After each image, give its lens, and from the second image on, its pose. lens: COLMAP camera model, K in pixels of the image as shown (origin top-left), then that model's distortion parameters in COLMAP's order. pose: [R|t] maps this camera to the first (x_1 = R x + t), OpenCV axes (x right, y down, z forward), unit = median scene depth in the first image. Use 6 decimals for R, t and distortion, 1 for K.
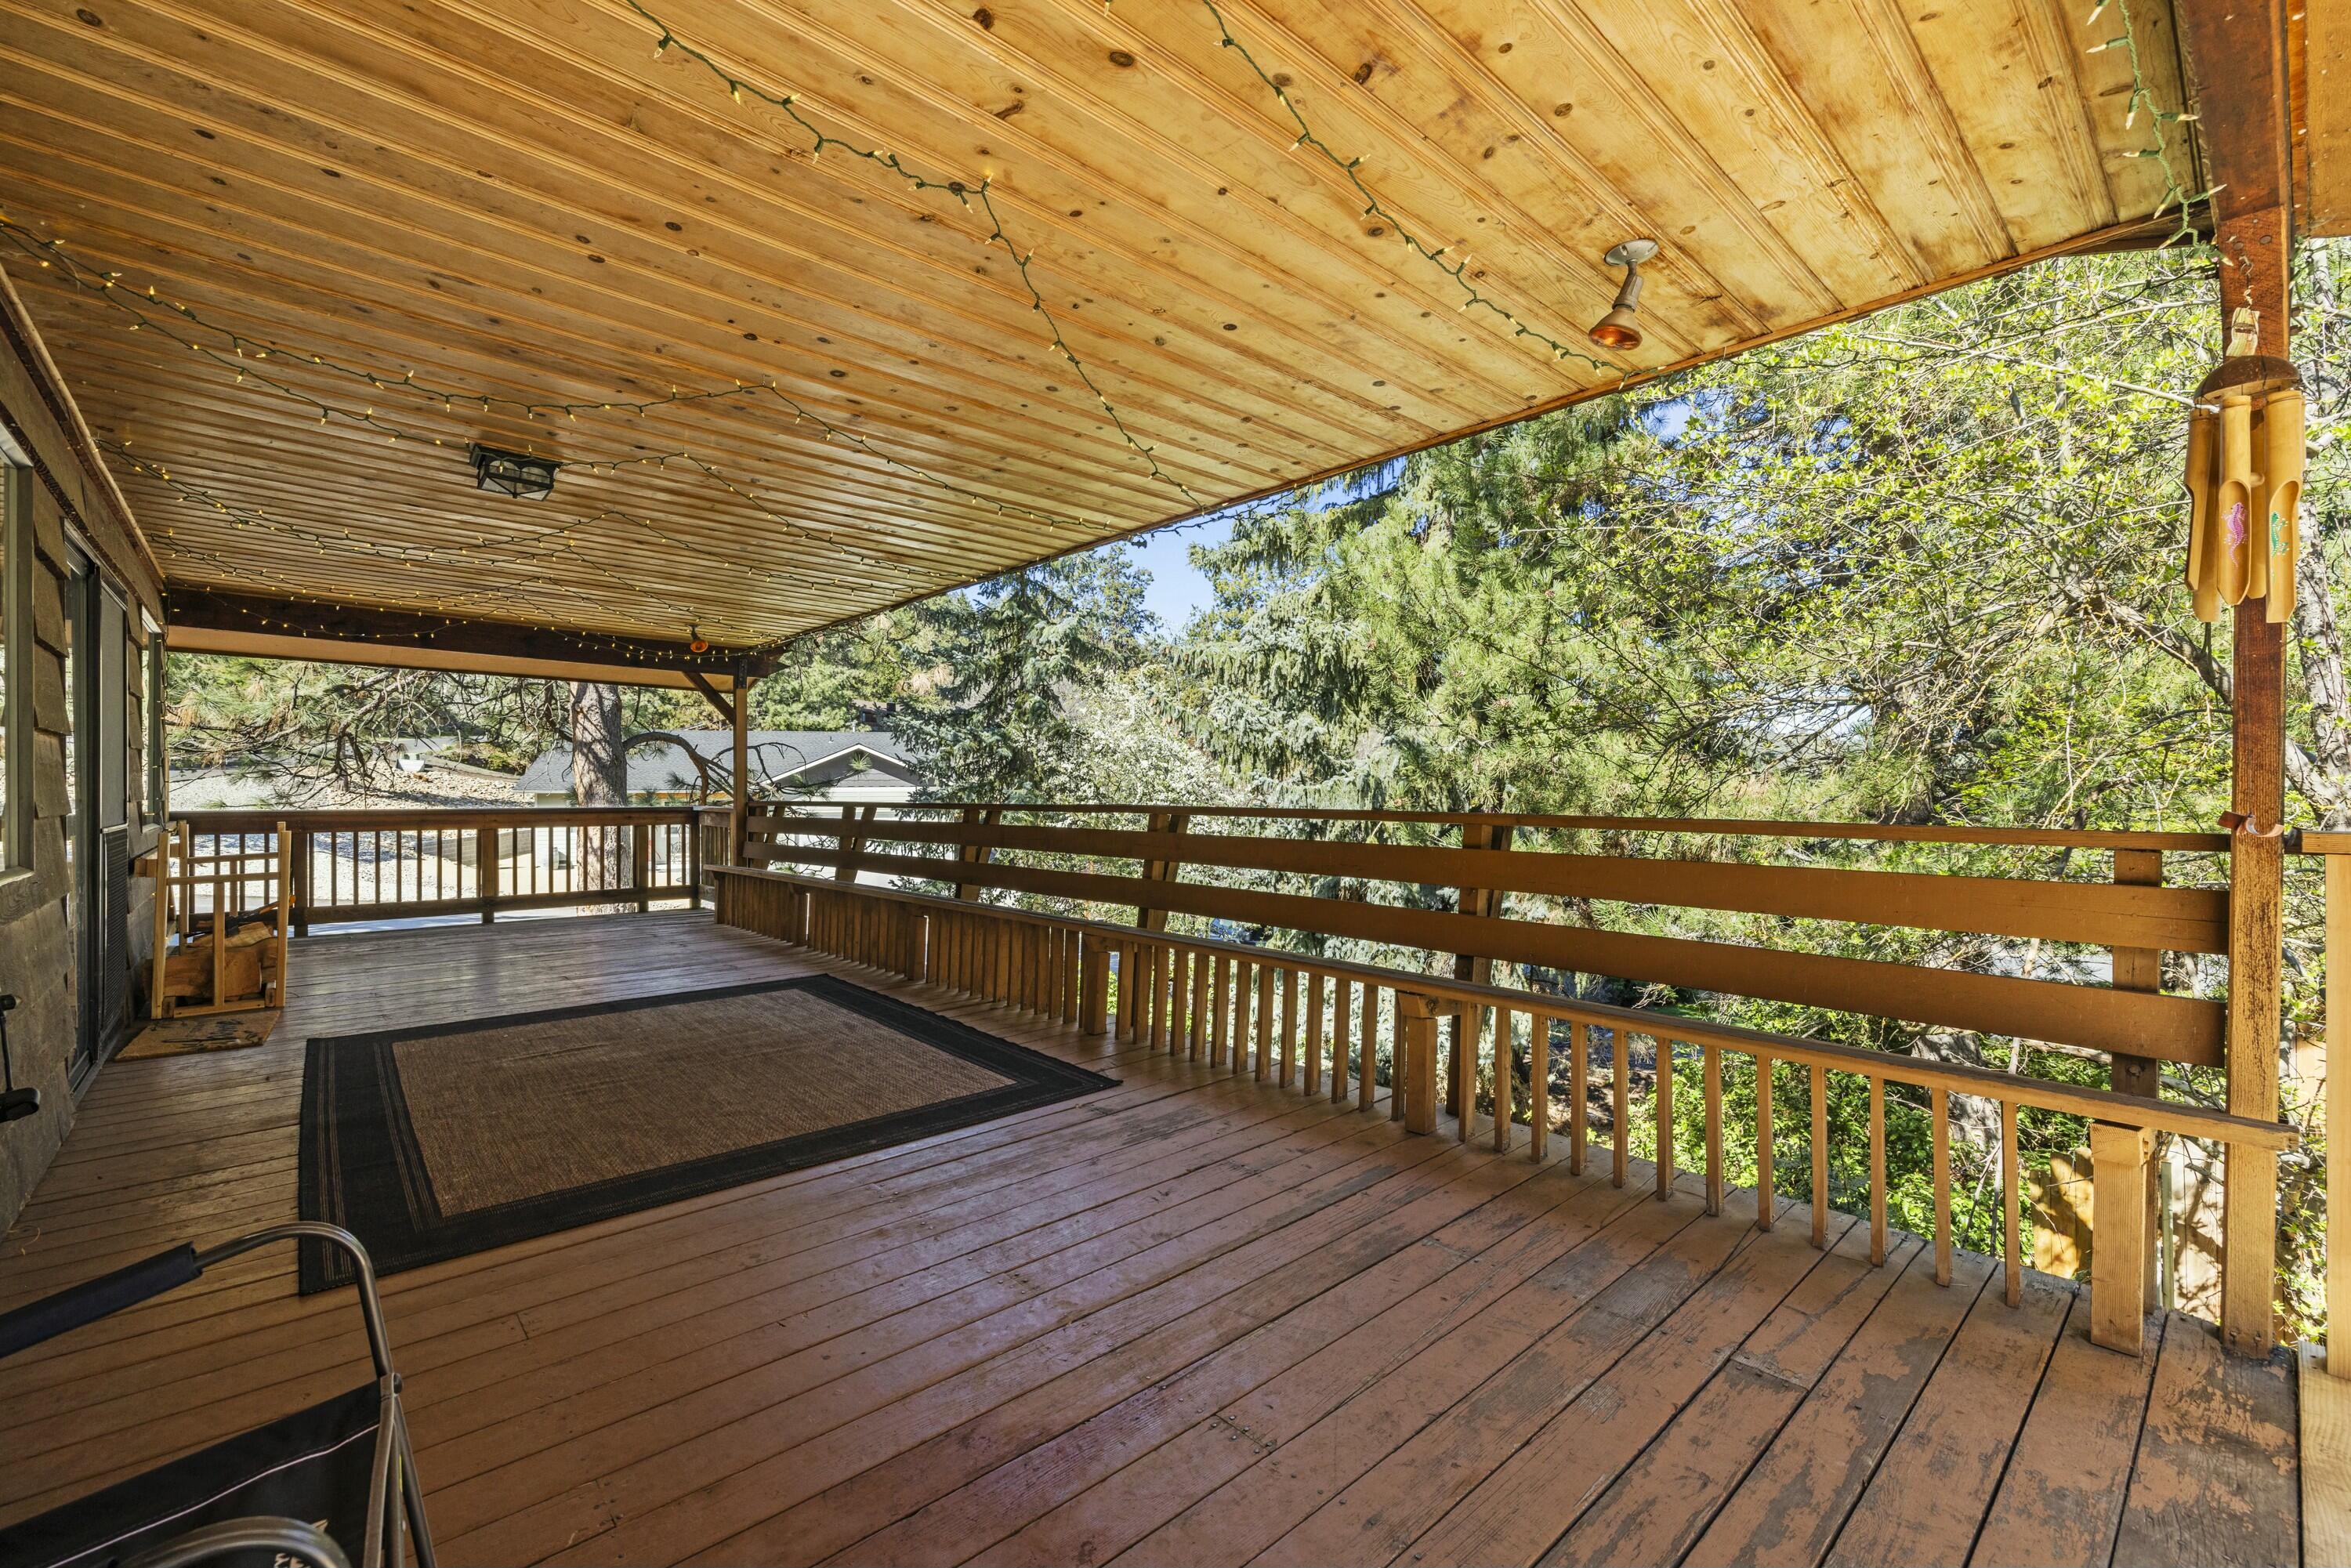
lens RADIAL K [[1000.2, 0, 1170.8], [0, 1000.2, 756.9], [0, 0, 1]] dist [0.001420, -0.000109]
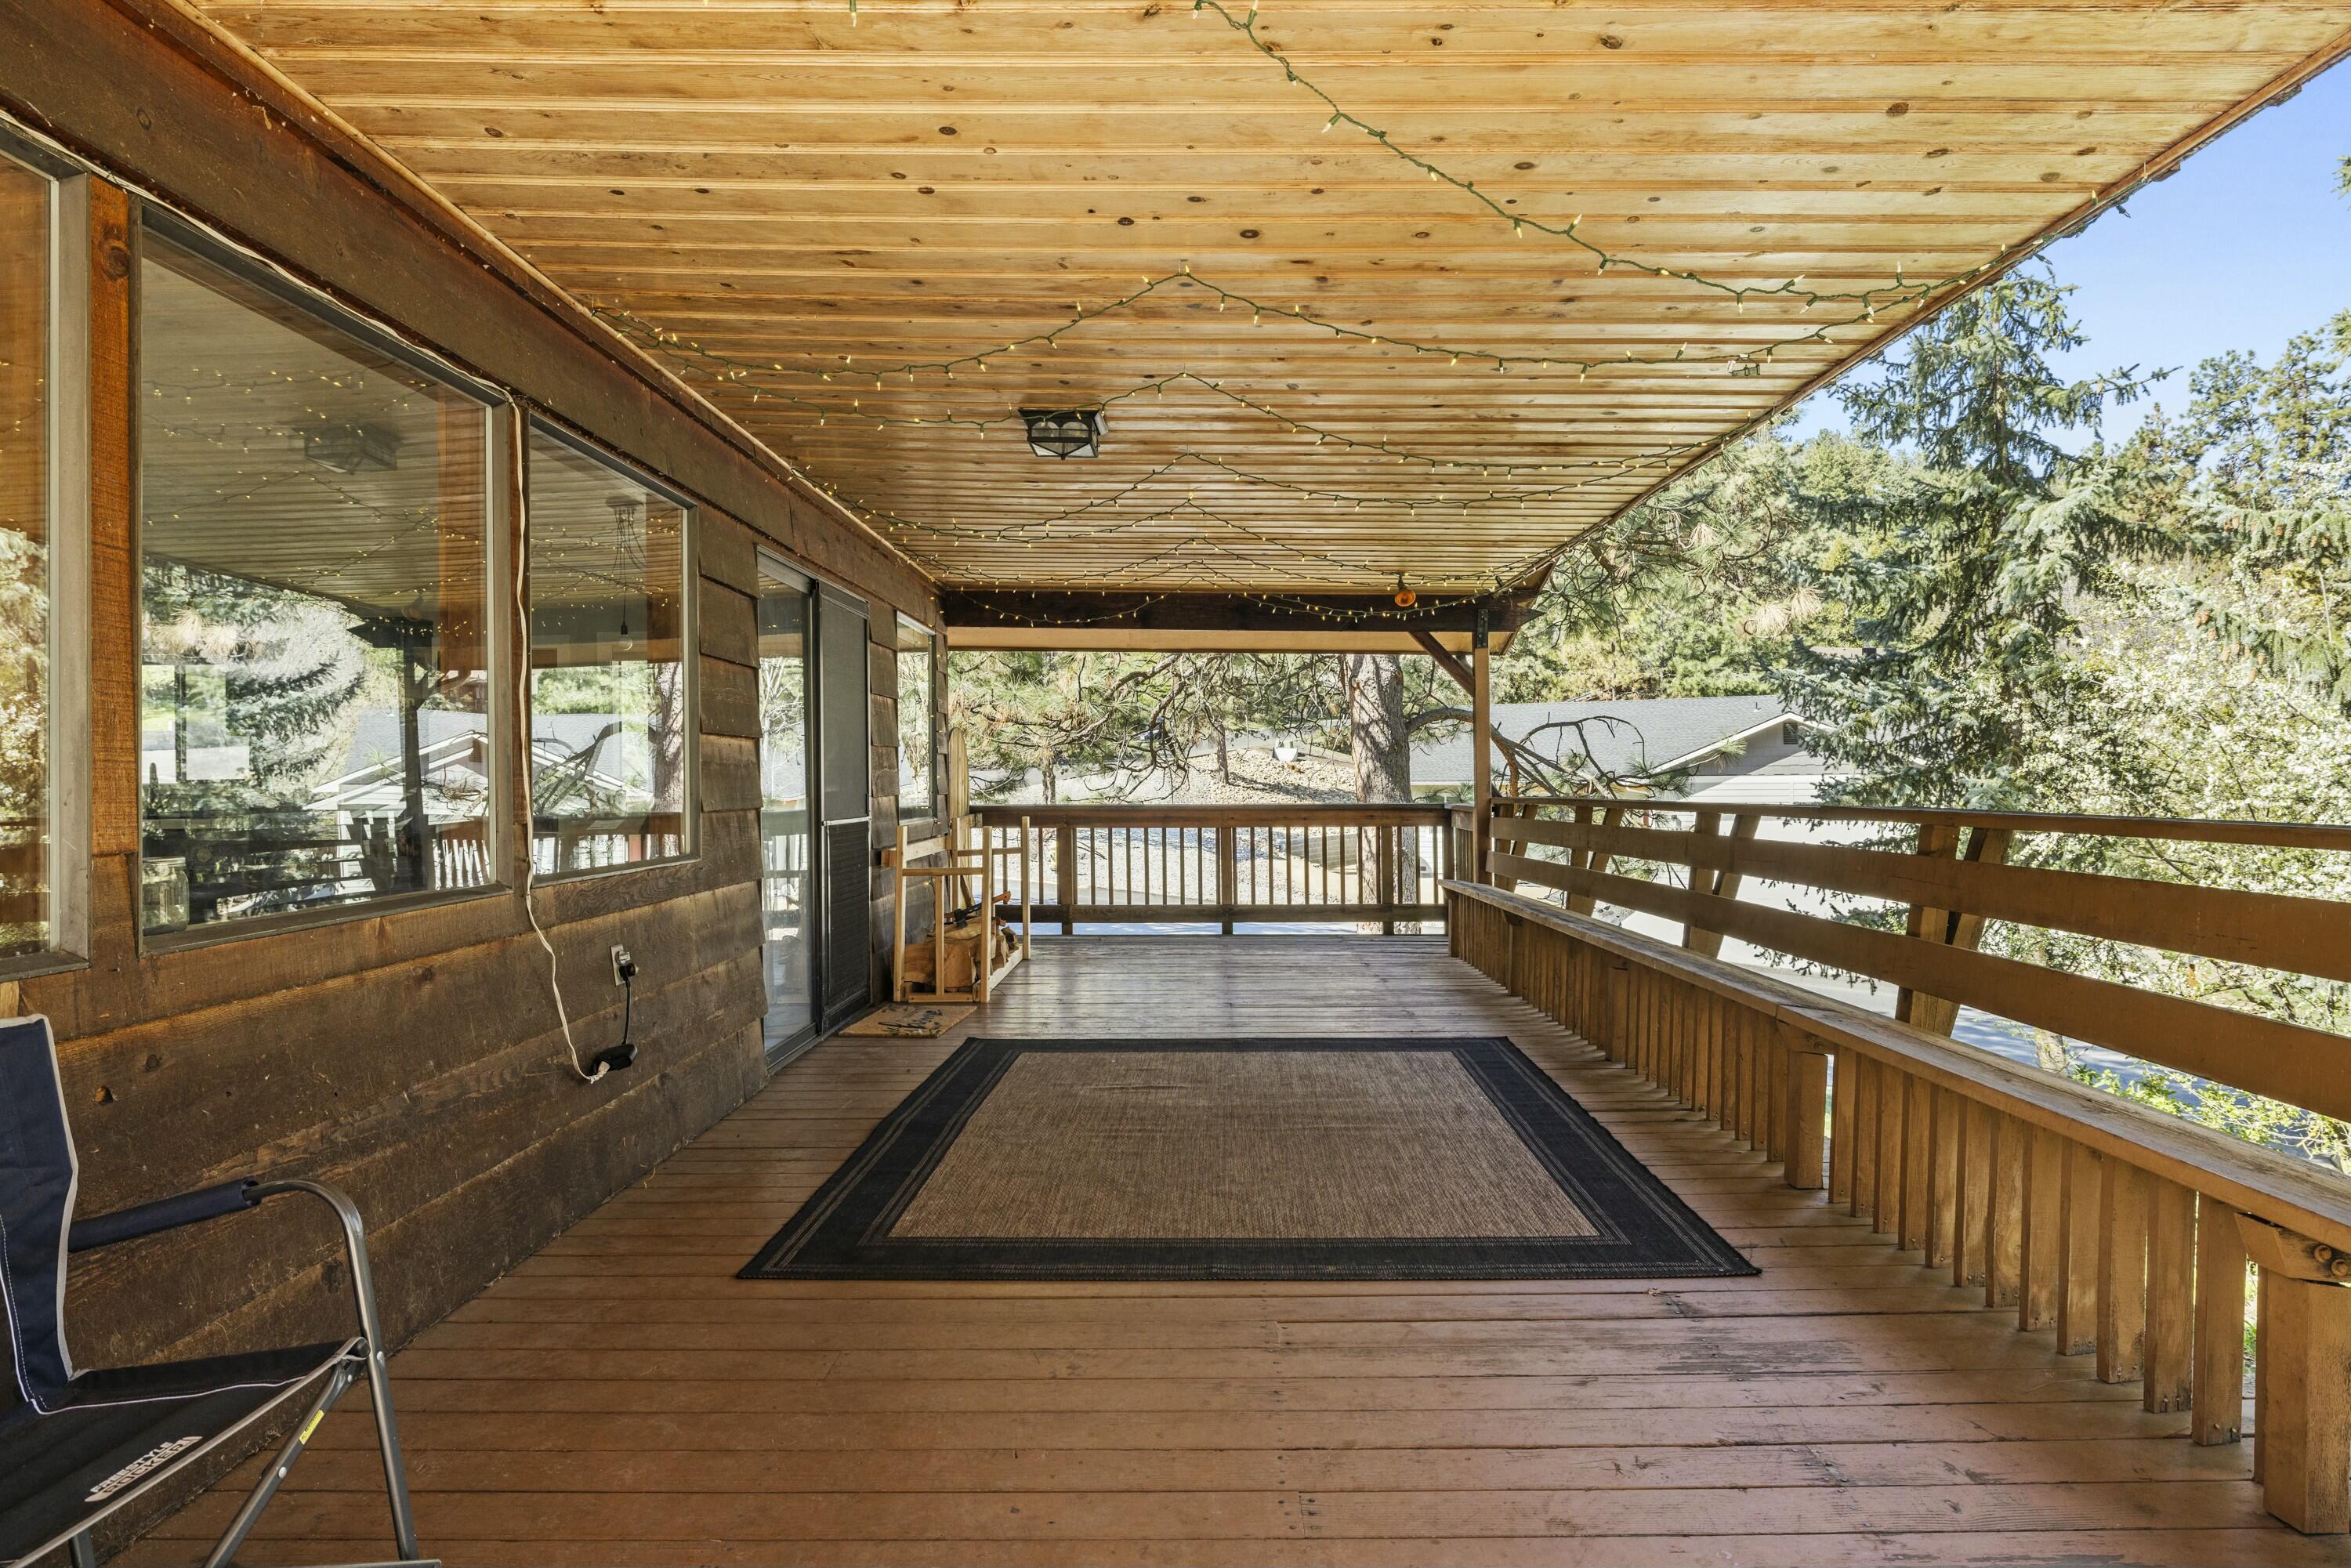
lens RADIAL K [[1400.5, 0, 1181.3], [0, 1400.5, 732.0], [0, 0, 1]] dist [-0.003988, 0.001403]
pose [[0.732720, -0.027440, -0.679977, 0.131918], [0.027009, 0.999572, -0.011233, 0.001046], [0.679995, -0.010135, 0.733147, 0.073854]]
